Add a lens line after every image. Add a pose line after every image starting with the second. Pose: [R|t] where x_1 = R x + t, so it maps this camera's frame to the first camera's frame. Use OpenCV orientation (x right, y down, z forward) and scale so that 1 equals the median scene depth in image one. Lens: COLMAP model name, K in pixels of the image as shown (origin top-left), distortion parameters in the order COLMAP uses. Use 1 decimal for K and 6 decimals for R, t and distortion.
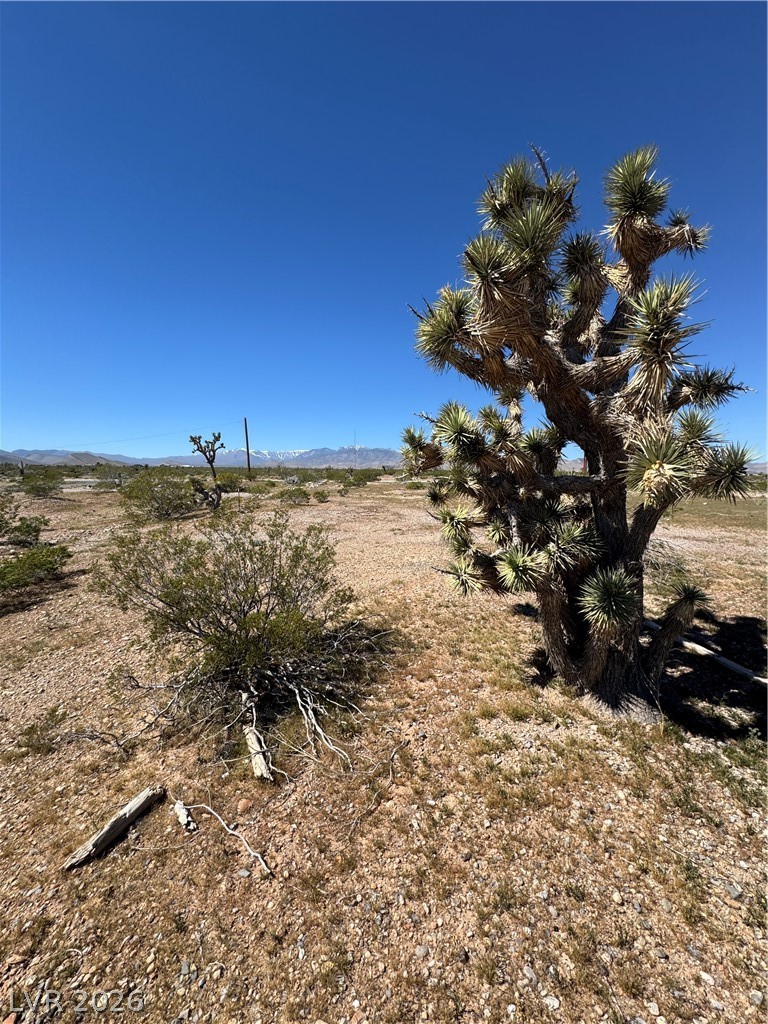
lens RADIAL K [[411.1, 0, 386.6], [0, 411.1, 511.1], [0, 0, 1]] dist [-0.003099, 0.000386]
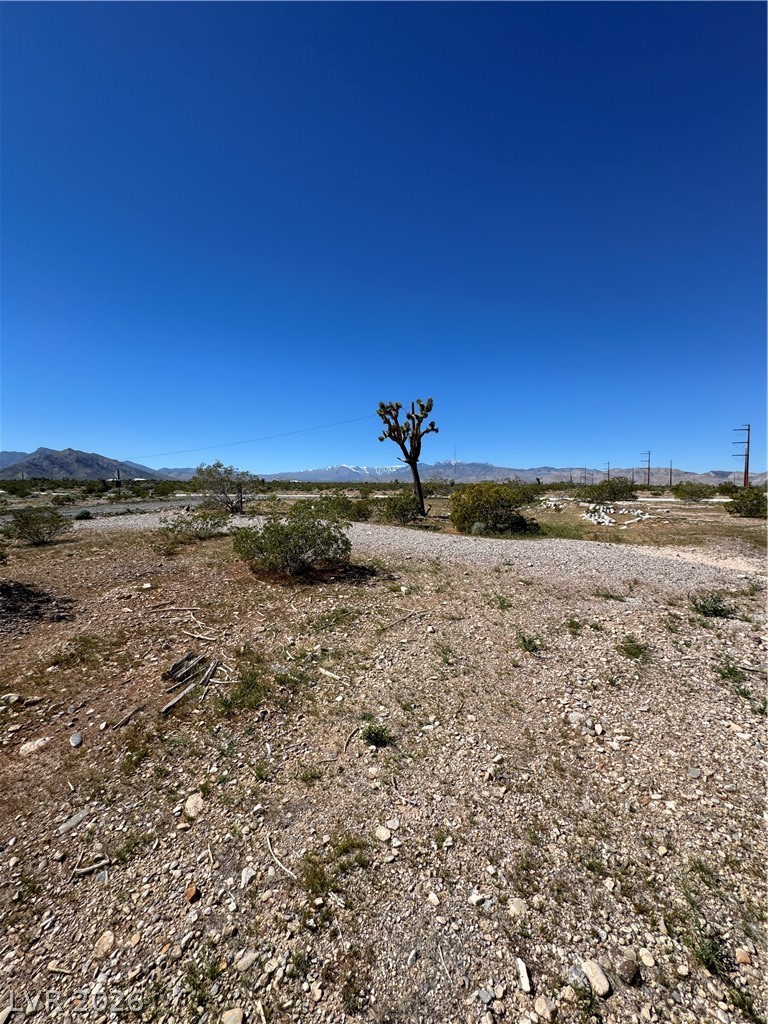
lens RADIAL K [[411.1, 0, 385.4], [0, 411.1, 507.7], [0, 0, 1]] dist [-0.003099, 0.000386]
pose [[0.973106, 0.010823, -0.230103, -0.046565], [-0.021053, 0.998894, -0.042050, -0.005991], [0.229393, 0.045763, 0.972257, 0.071486]]
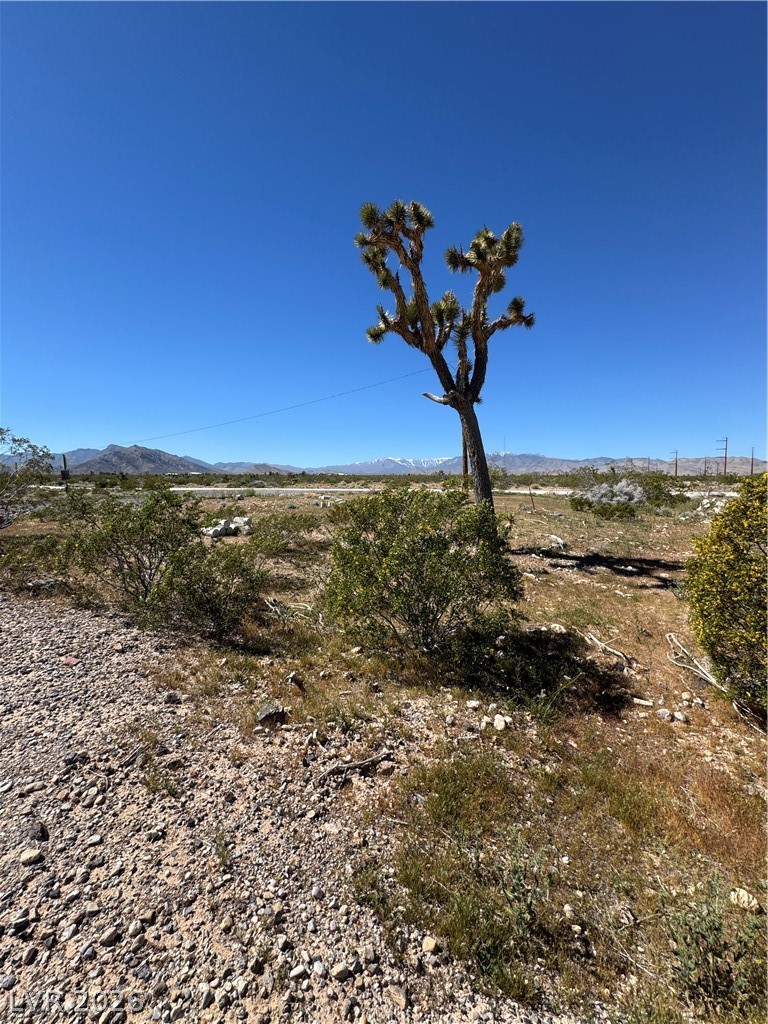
lens RADIAL K [[411.1, 0, 385.6], [0, 411.1, 511.8], [0, 0, 1]] dist [-0.003099, 0.000386]
pose [[0.941393, 0.020711, -0.336675, -0.053347], [-0.026175, 0.999589, -0.011699, -0.009174], [0.336294, 0.019825, 0.941548, 0.110210]]
